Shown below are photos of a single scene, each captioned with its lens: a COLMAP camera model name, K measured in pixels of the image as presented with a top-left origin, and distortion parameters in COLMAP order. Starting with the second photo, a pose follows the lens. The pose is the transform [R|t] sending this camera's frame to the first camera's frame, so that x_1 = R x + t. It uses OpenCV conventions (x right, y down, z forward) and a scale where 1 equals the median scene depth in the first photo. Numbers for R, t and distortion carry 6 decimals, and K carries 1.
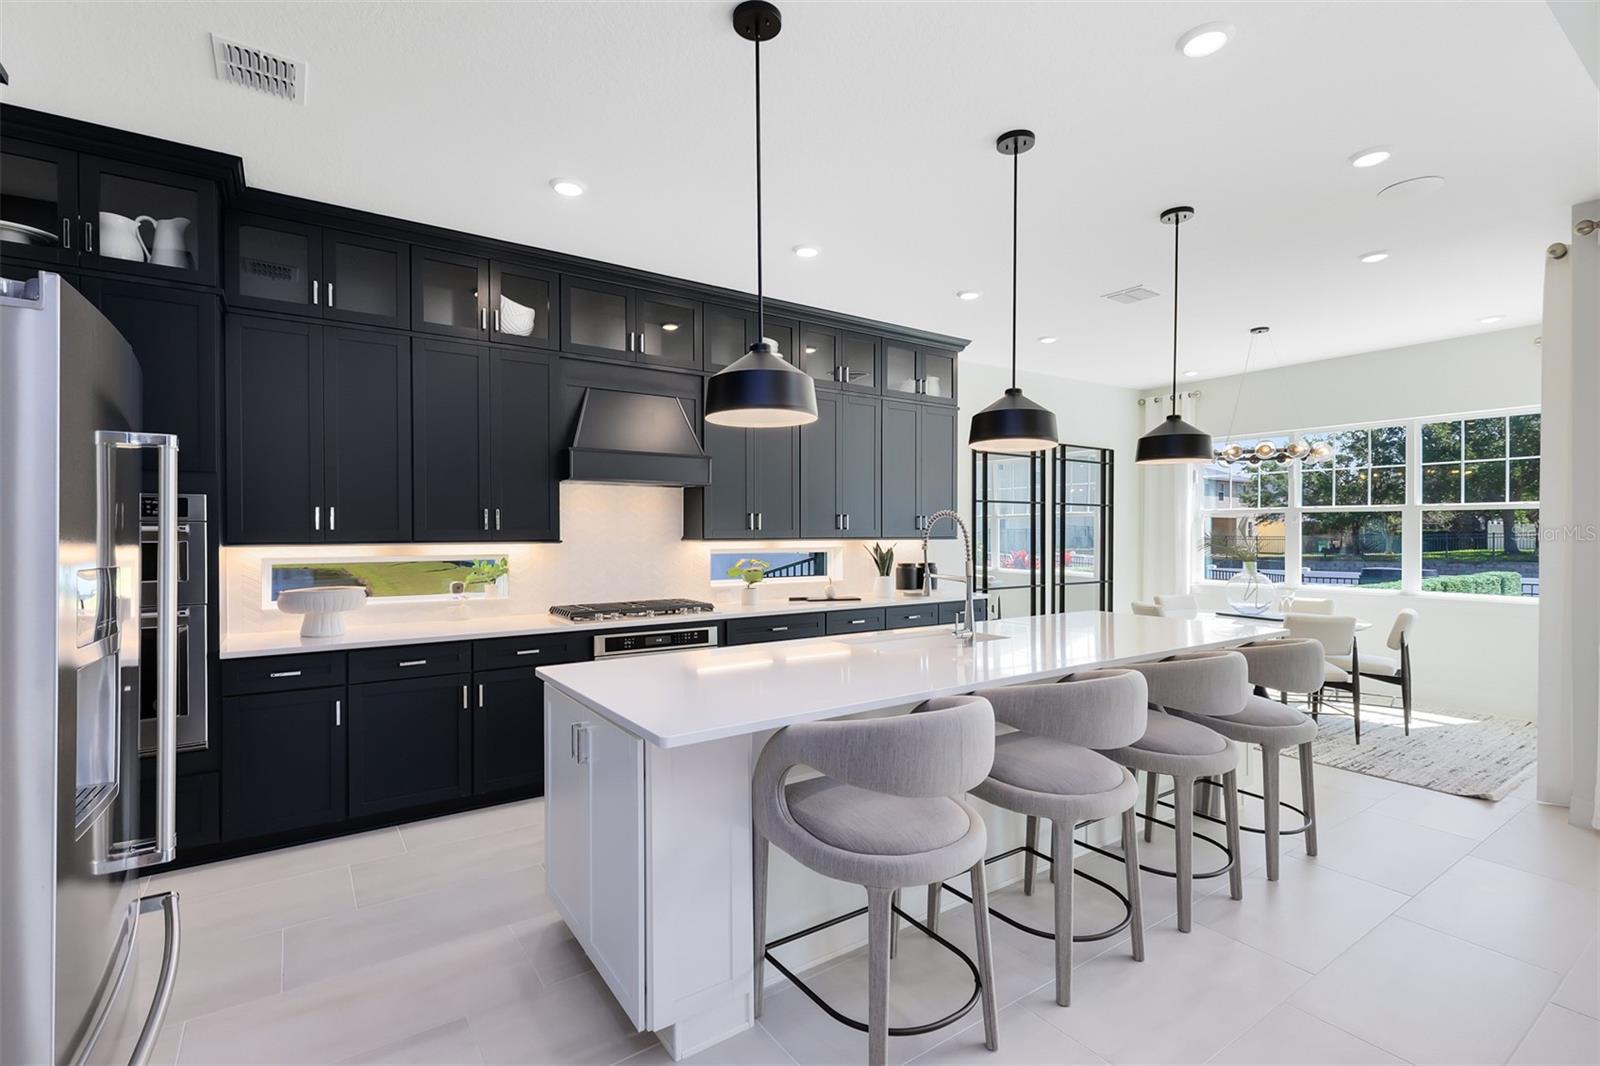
lens RADIAL K [[731.0, 0, 800.1], [0, 731.0, 540.1], [0, 0, 1]] dist [0.001952, 0.000604]
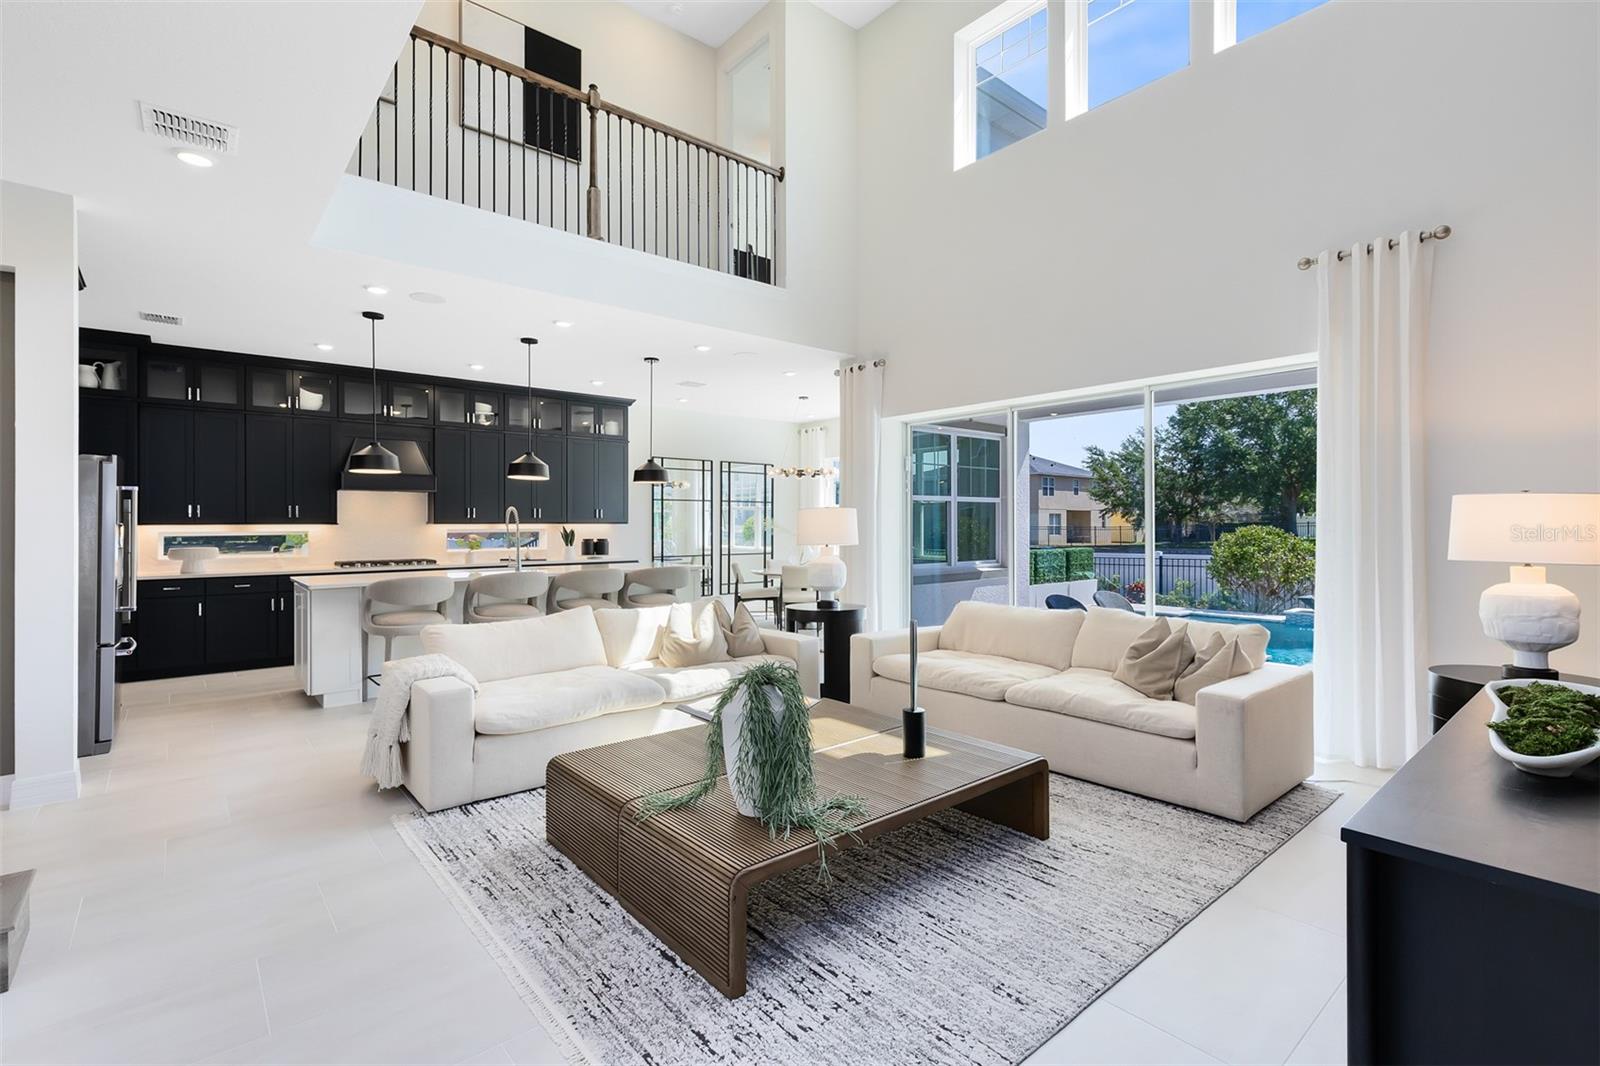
lens RADIAL K [[731.0, 0, 800.6], [0, 731.0, 520.9], [0, 0, 1]] dist [0.001952, 0.000604]
pose [[0.995351, -0.004351, 0.096213, 0.621167], [0.006243, 0.999793, -0.019365, 0.036208], [-0.096109, 0.019876, 0.995172, -0.881378]]
